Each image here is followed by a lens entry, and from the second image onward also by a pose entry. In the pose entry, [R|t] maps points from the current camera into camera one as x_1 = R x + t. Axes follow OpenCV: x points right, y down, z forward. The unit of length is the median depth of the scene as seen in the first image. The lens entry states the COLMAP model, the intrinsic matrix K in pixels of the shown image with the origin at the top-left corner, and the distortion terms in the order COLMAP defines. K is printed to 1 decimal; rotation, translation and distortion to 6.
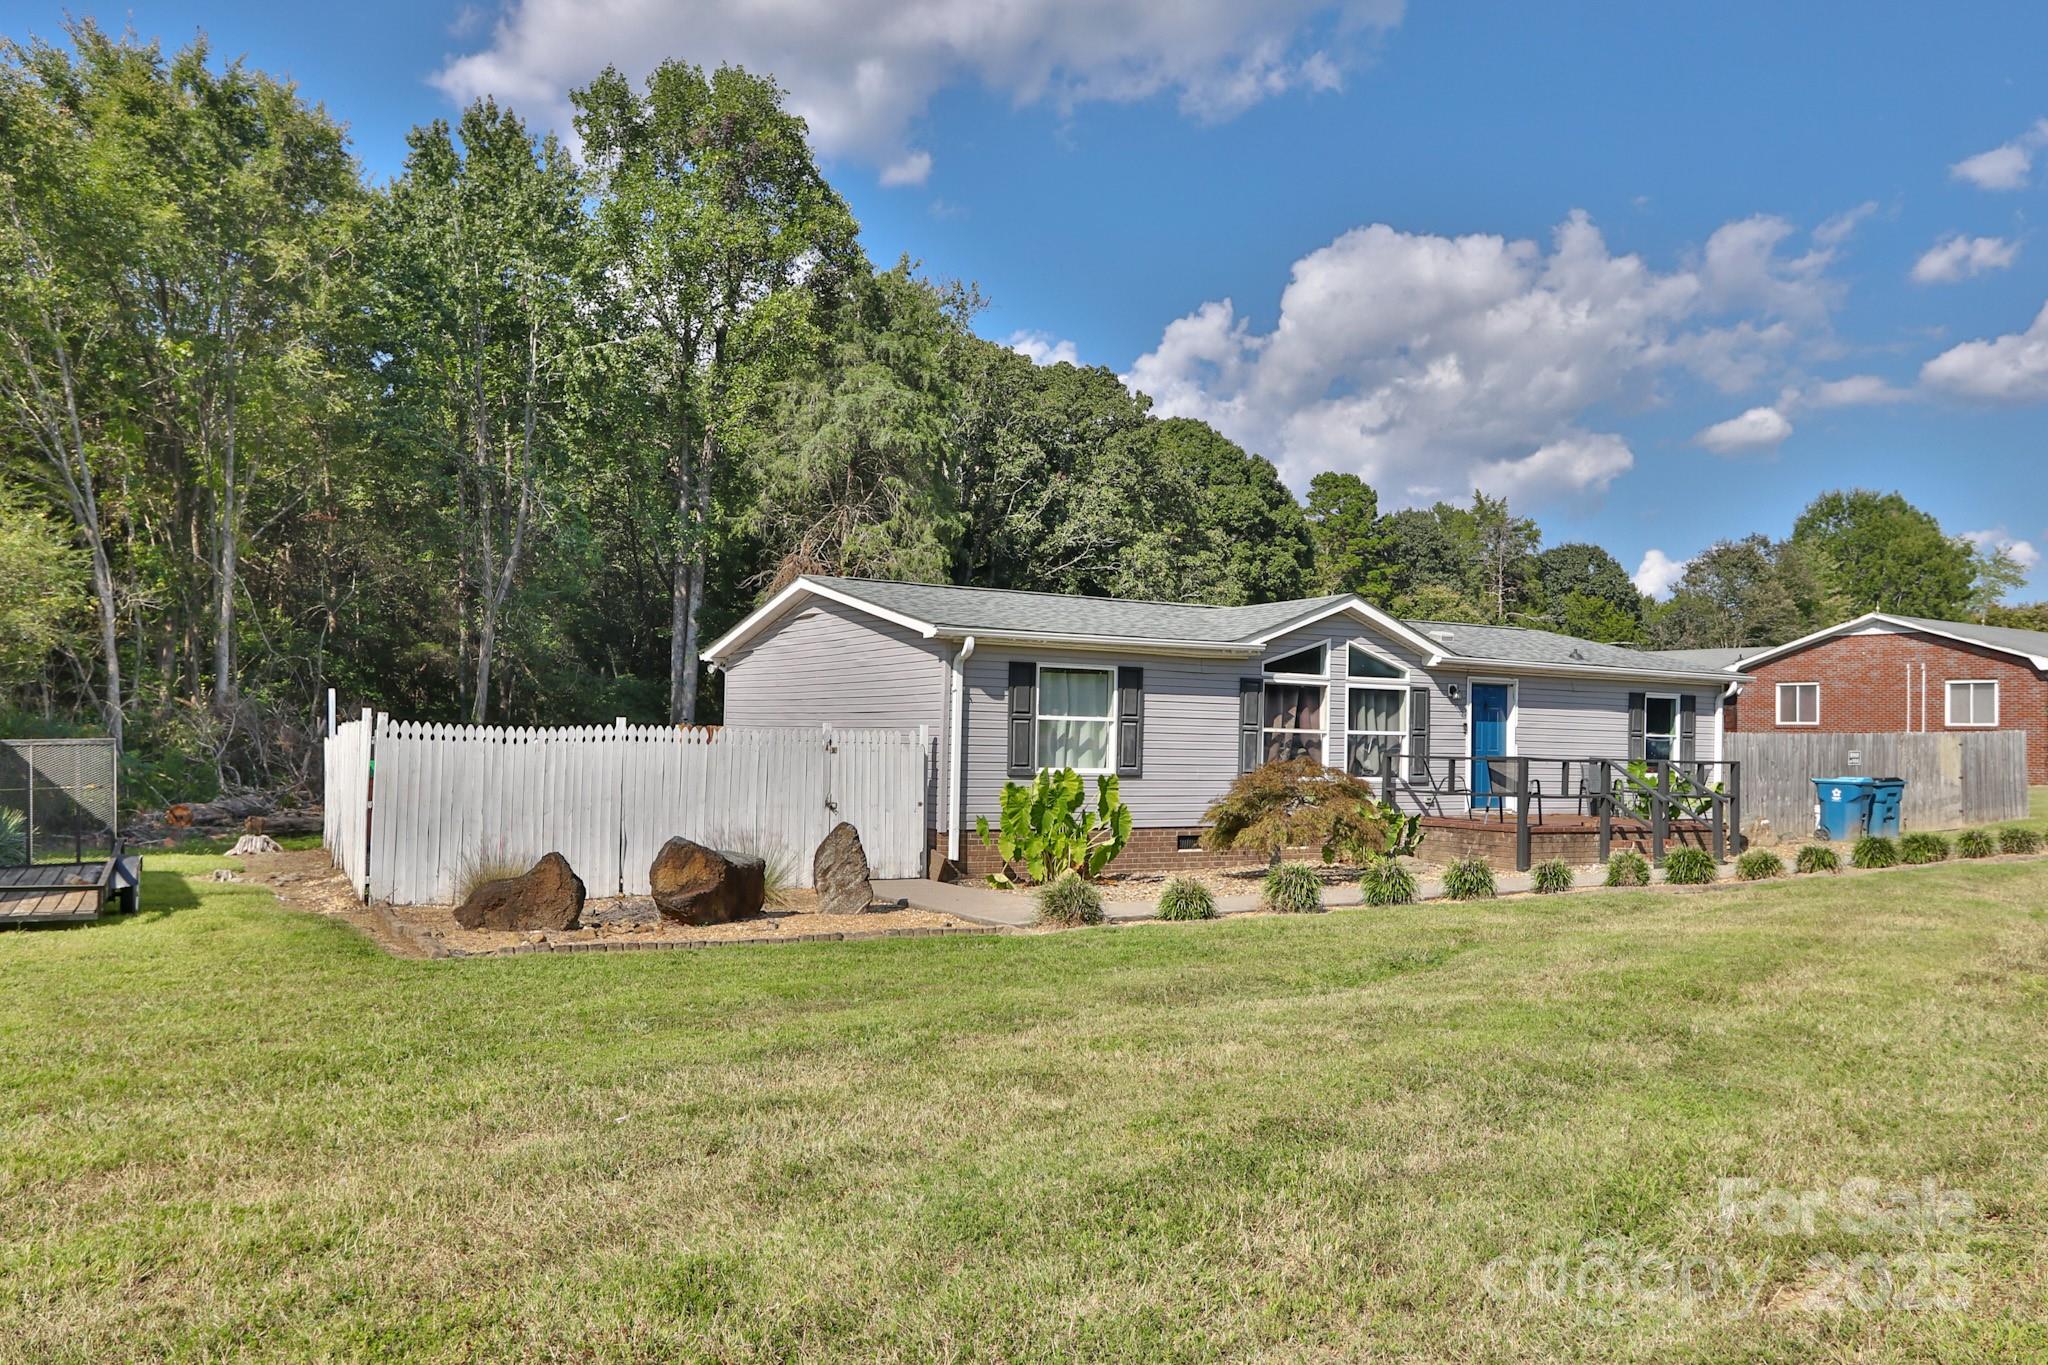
lens RADIAL K [[1473.6, 0, 1027.1], [0, 1473.6, 594.8], [0, 0, 1]] dist [-0.004699, 0.036052]
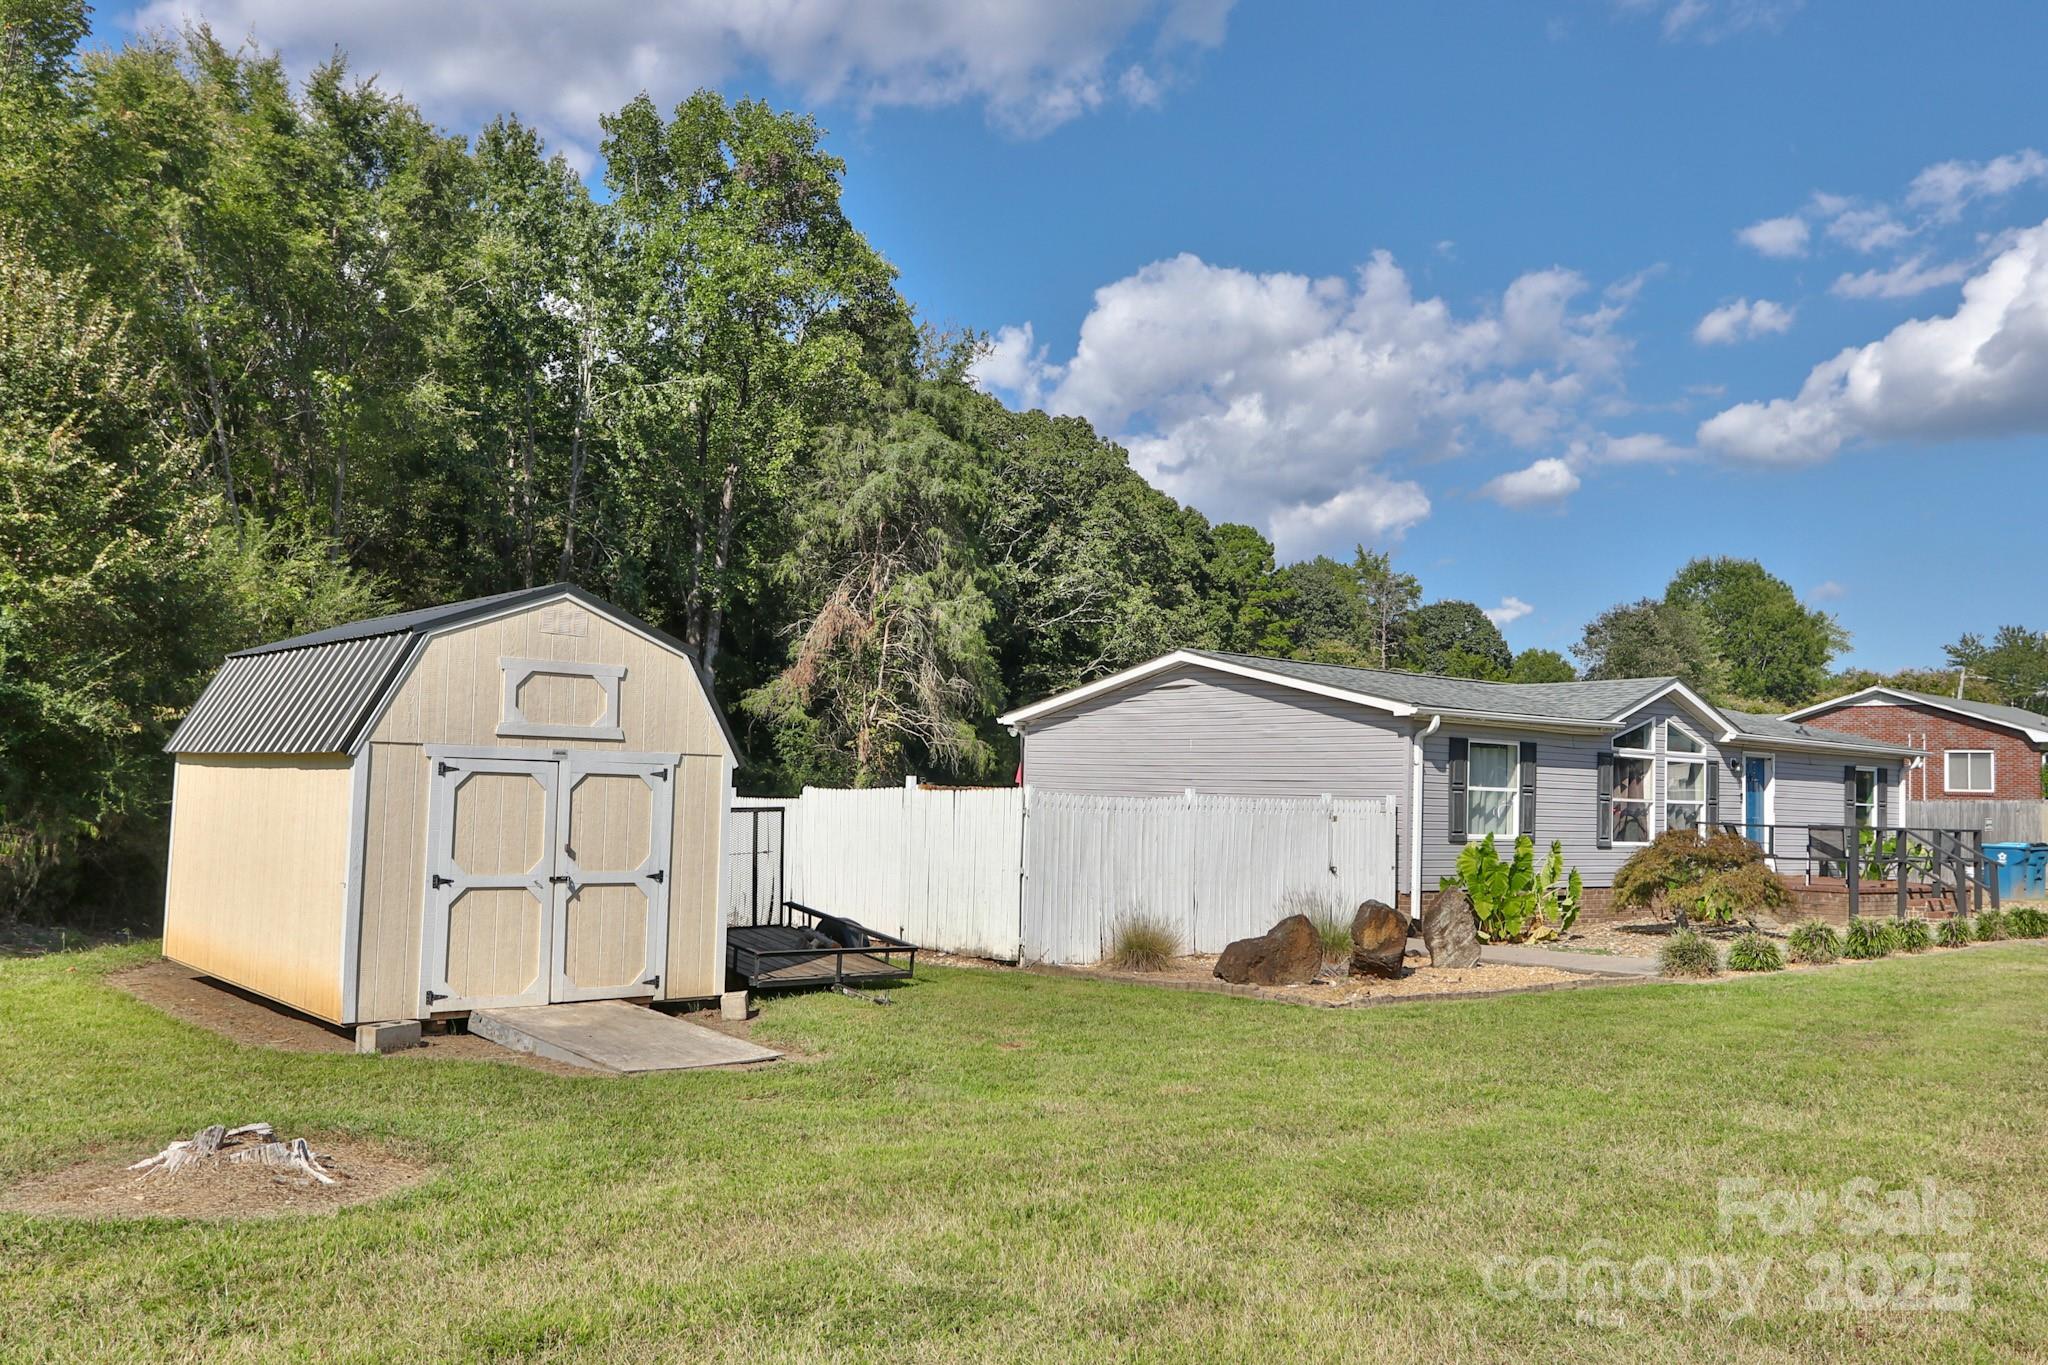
lens RADIAL K [[1562.0, 0, 1024.0], [0, 1562.0, 682.5], [0, 0, 1]] dist [-0.002449, -0.002172]
pose [[0.990535, 0.018096, 0.136061, -0.174103], [-0.022191, 0.999343, 0.028640, -0.008080], [-0.135453, -0.031389, 0.990286, -0.043151]]
